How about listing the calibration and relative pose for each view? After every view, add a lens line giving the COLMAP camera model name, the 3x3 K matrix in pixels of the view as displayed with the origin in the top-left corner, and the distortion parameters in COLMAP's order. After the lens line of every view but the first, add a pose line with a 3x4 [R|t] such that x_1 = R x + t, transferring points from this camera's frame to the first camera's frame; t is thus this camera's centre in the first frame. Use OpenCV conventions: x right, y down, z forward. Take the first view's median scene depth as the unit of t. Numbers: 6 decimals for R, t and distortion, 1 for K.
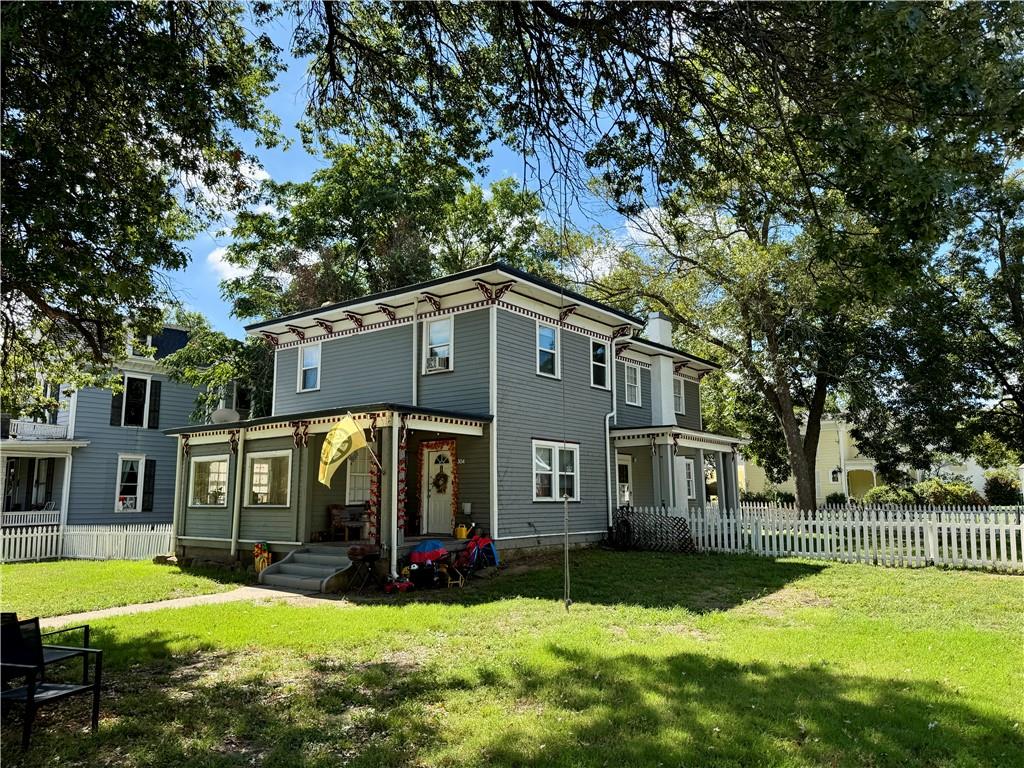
lens RADIAL K [[716.4, 0, 505.9], [0, 716.4, 393.2], [0, 0, 1]] dist [0.104136, -0.136560]
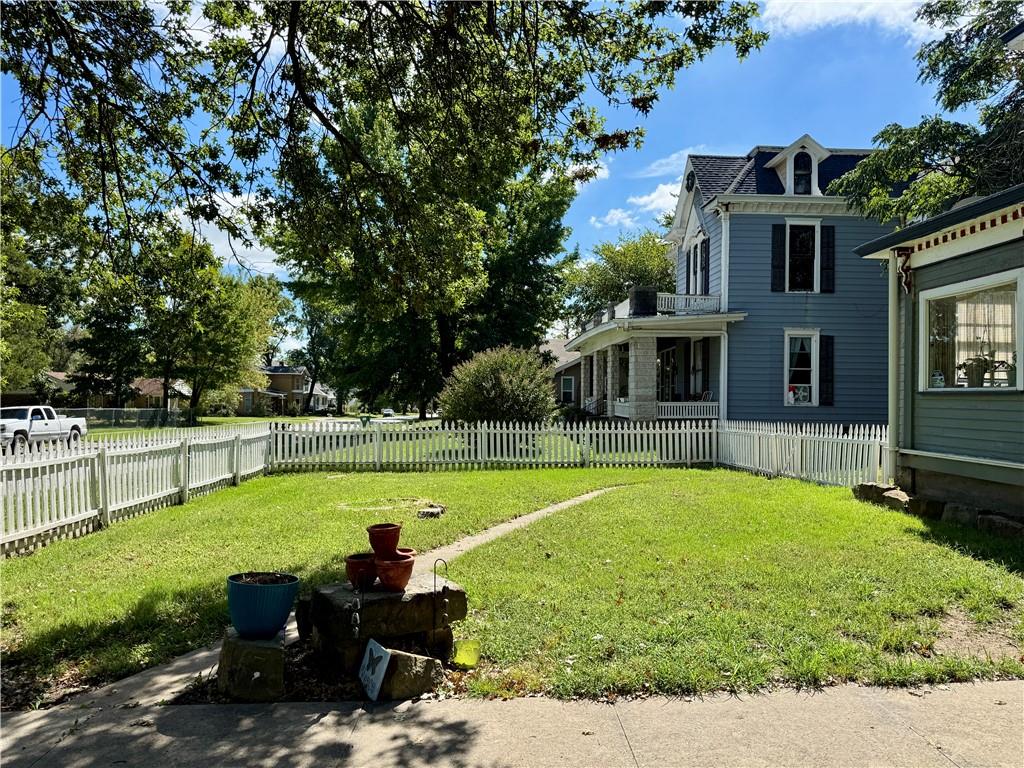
lens RADIAL K [[716.4, 0, 505.9], [0, 716.4, 393.2], [0, 0, 1]] dist [0.104136, -0.136560]
pose [[0.653834, 0.004905, -0.756622, -0.163801], [0.097962, 0.991014, 0.091078, 0.056424], [0.750270, -0.133670, 0.647478, 0.314017]]
